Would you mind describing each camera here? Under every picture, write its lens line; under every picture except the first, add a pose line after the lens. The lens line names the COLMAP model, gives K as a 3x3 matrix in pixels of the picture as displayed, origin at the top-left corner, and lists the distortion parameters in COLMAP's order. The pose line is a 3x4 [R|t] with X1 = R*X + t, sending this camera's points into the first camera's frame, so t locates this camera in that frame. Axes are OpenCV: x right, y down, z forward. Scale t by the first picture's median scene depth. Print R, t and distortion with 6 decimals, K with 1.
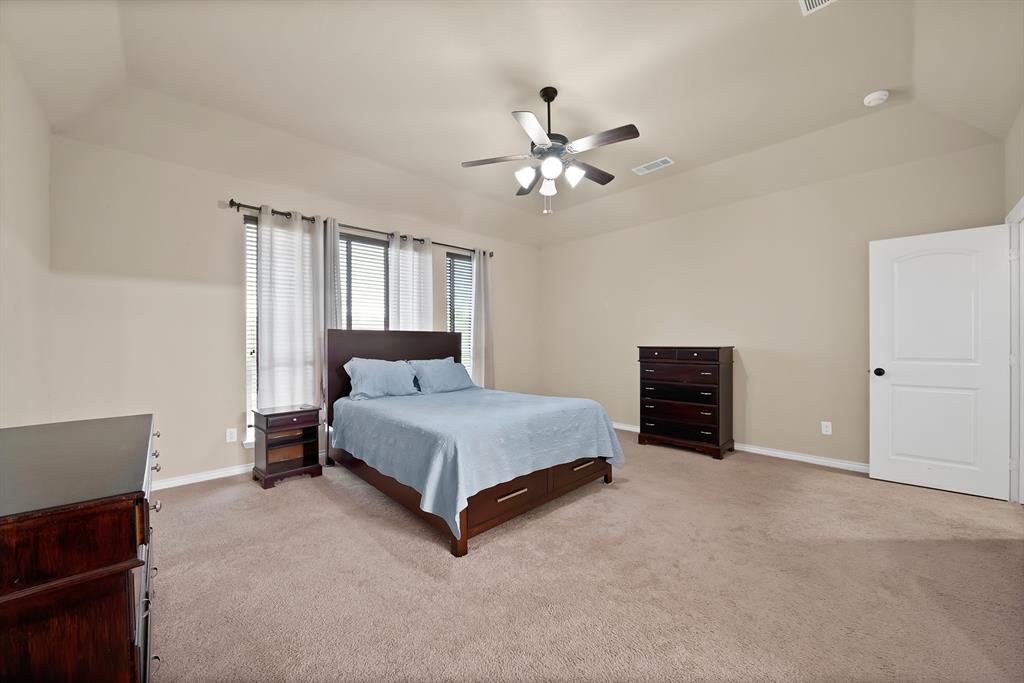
lens RADIAL K [[403.1, 0, 506.4], [0, 403.1, 344.2], [0, 0, 1]] dist [-0.018161, 0.000026]
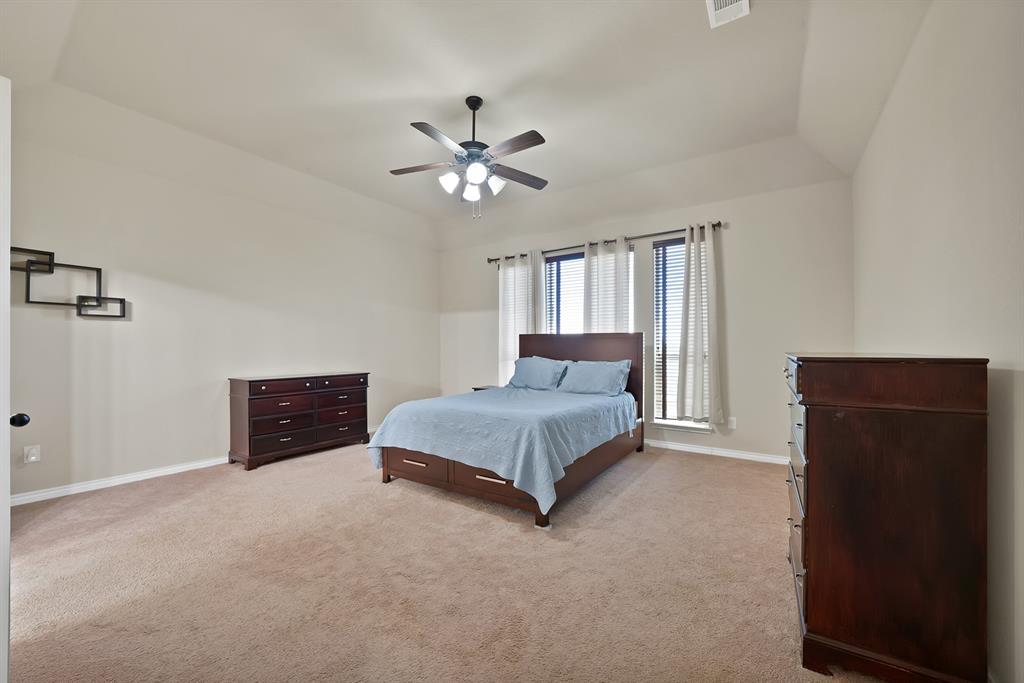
lens RADIAL K [[403.1, 0, 506.4], [0, 403.1, 344.2], [0, 0, 1]] dist [-0.018161, 0.000026]
pose [[0.180438, 0.002214, -0.983584, 0.938059], [-0.006396, 0.999979, 0.001077, -0.005581], [0.983565, 0.006097, 0.180449, 0.742492]]
